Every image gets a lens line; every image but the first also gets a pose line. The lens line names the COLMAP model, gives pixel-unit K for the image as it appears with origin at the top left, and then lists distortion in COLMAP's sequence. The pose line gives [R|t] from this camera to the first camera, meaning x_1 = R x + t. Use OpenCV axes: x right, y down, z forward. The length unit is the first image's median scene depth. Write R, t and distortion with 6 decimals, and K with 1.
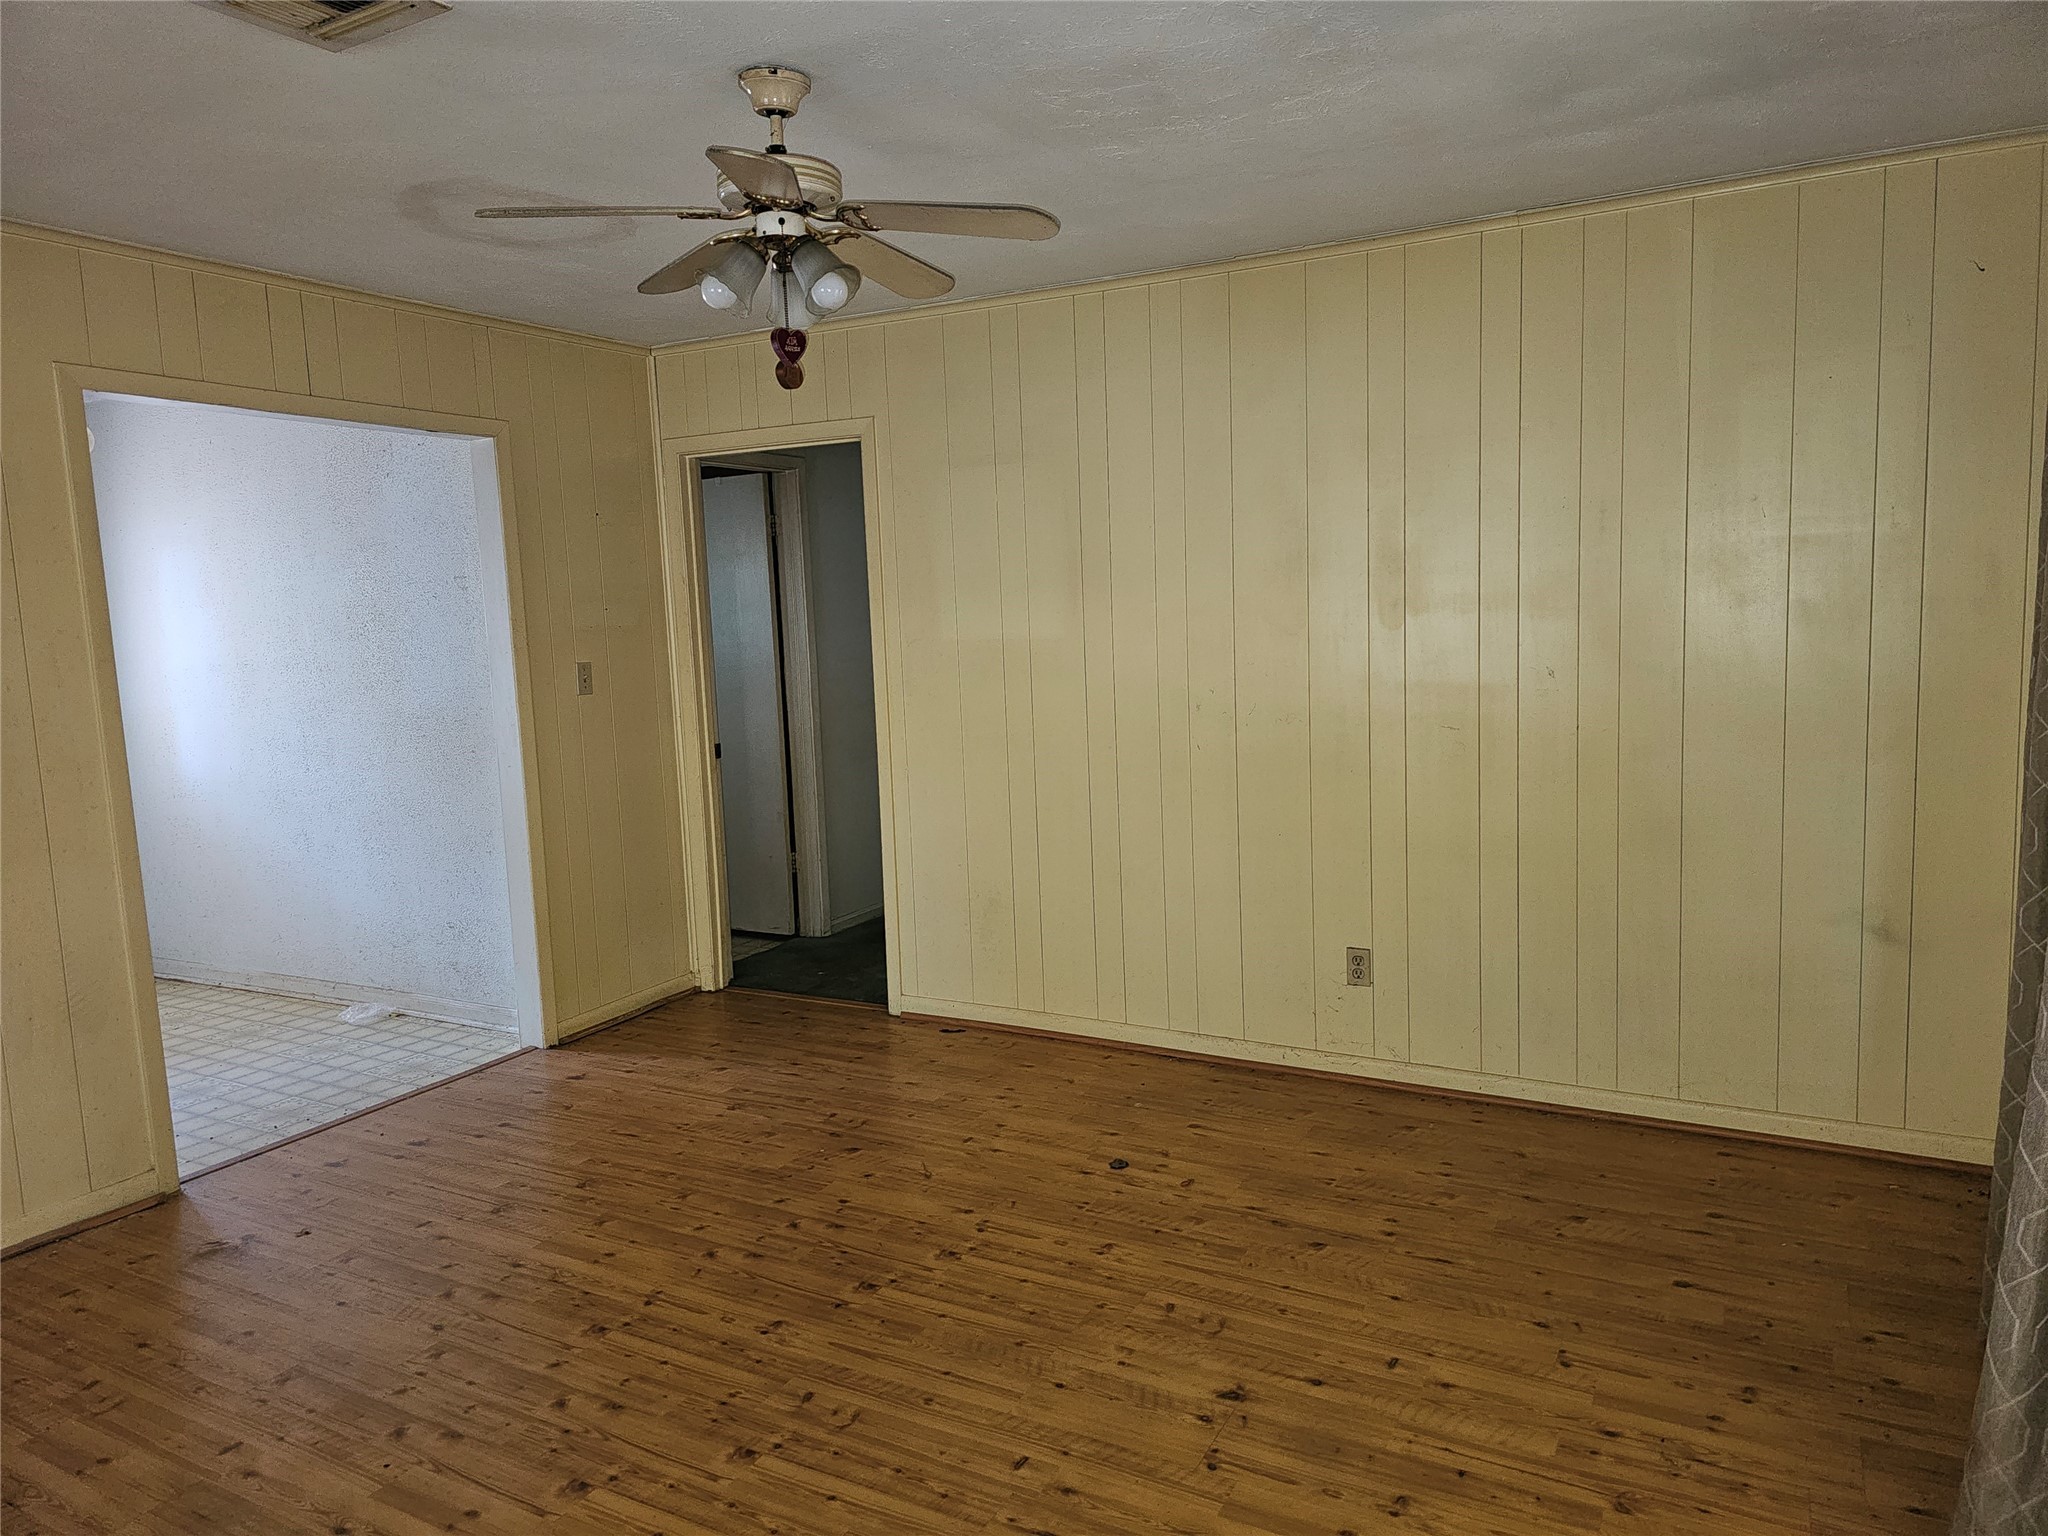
lens RADIAL K [[1395.2, 0, 1025.2], [0, 1395.2, 757.7], [0, 0, 1]] dist [0.095102, -0.097845]
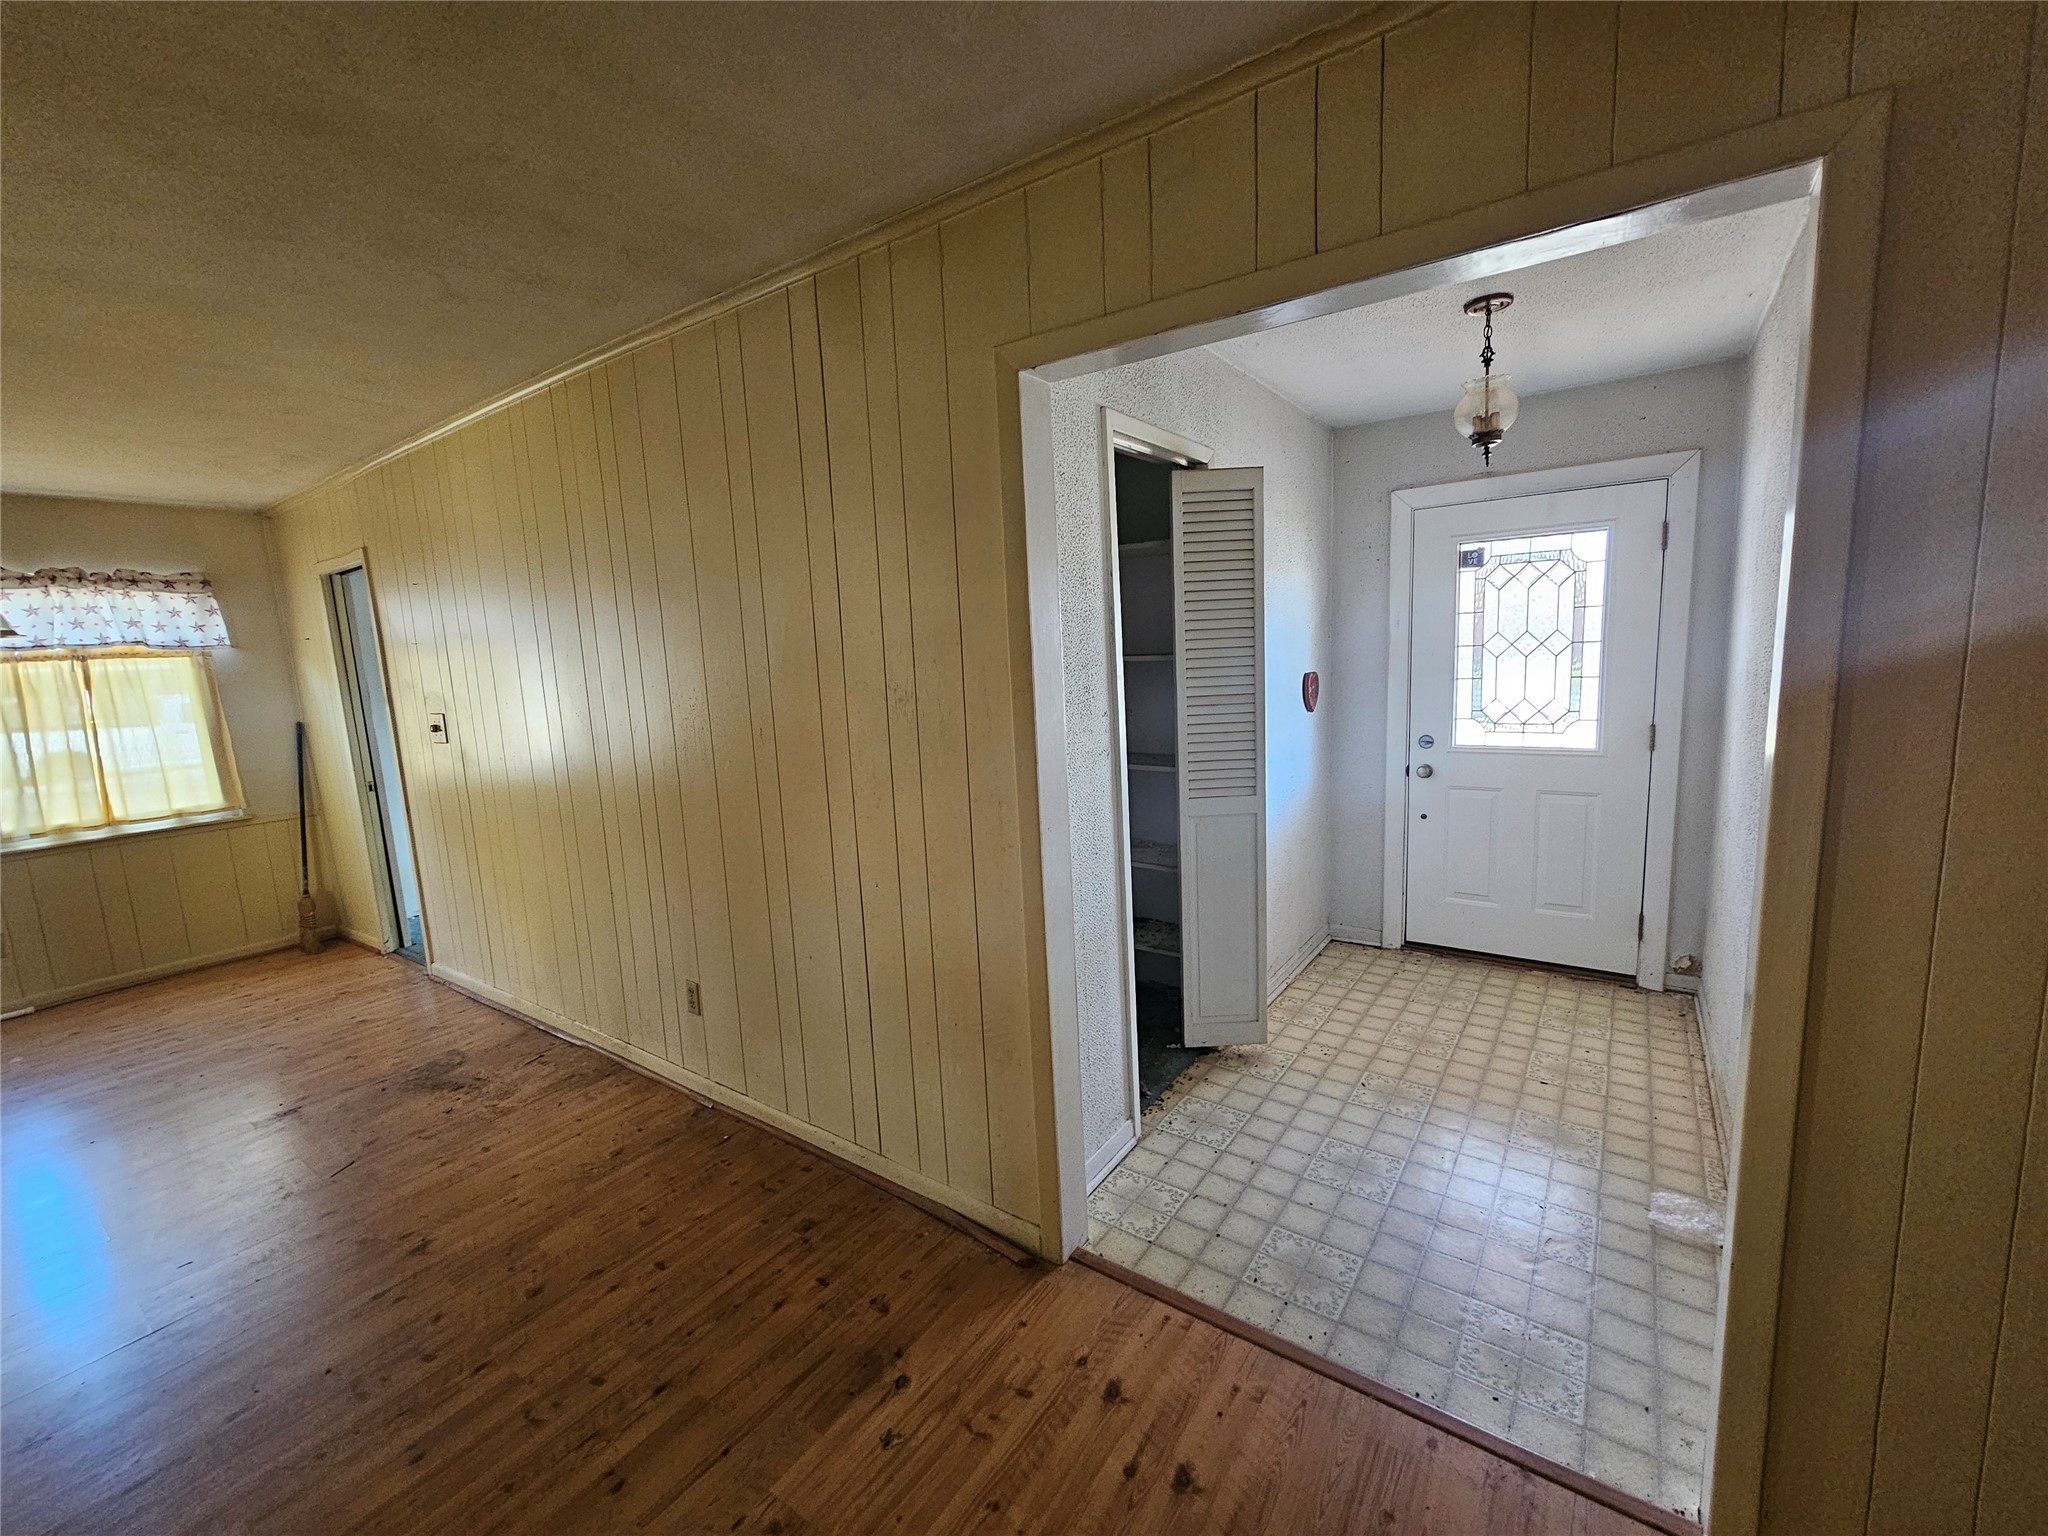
lens RADIAL K [[840.1, 0, 1022.7], [0, 840.1, 769.9], [0, 0, 1]] dist [0.000345, -0.000016]
pose [[-0.111390, 0.185824, -0.976249, -0.118685], [-0.065296, 0.978871, 0.193774, -0.113194], [0.991629, 0.085330, -0.096903, 0.992413]]
